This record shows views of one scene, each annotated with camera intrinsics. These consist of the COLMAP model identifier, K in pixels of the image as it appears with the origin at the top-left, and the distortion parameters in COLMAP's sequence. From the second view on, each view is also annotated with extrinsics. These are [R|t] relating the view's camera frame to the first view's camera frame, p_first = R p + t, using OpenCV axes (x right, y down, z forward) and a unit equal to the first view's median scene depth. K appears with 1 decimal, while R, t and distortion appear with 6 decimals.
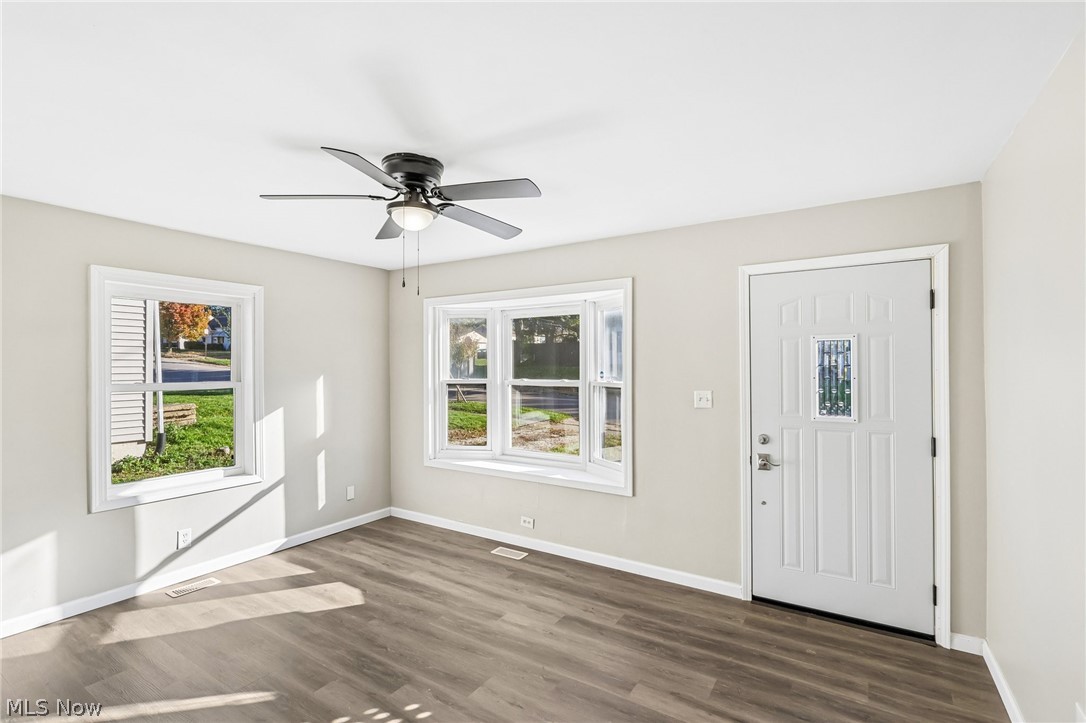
lens RADIAL K [[504.9, 0, 543.0], [0, 504.9, 361.5], [0, 0, 1]] dist [-0.000037, 0.000223]
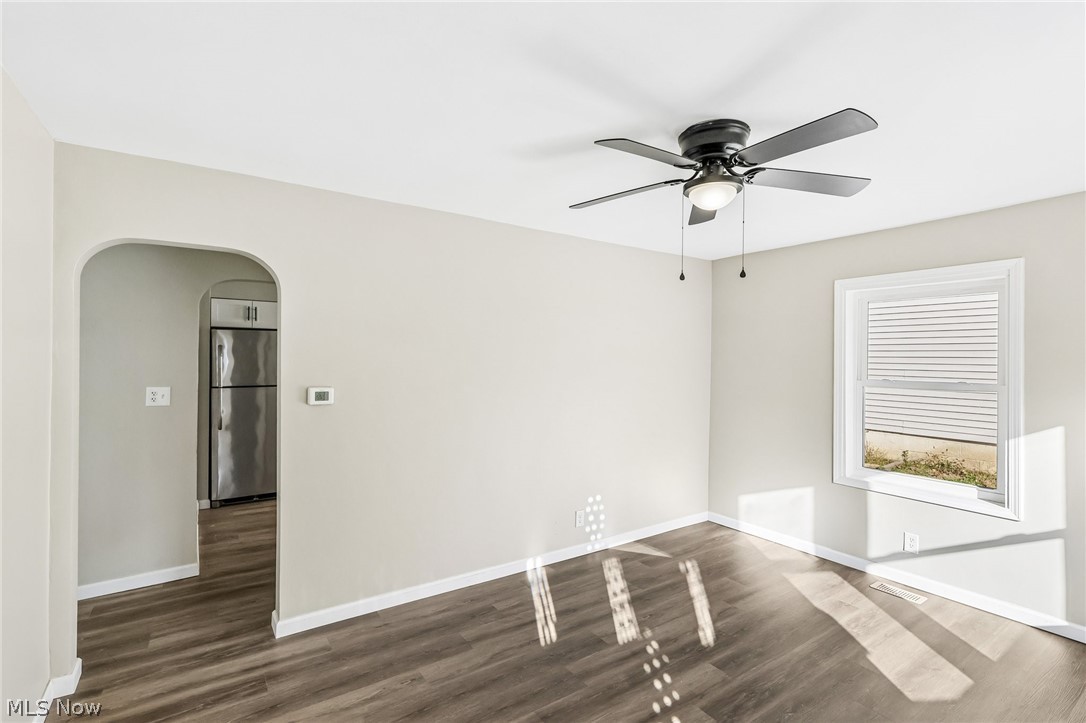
lens RADIAL K [[508.4, 0, 543.0], [0, 508.4, 361.5], [0, 0, 1]] dist [0.028093, 0.000063]
pose [[-0.389112, 0.005344, -0.921175, 0.509299], [0.009060, 0.999957, 0.001974, -0.006878], [0.921146, -0.007578, -0.389144, 0.785742]]
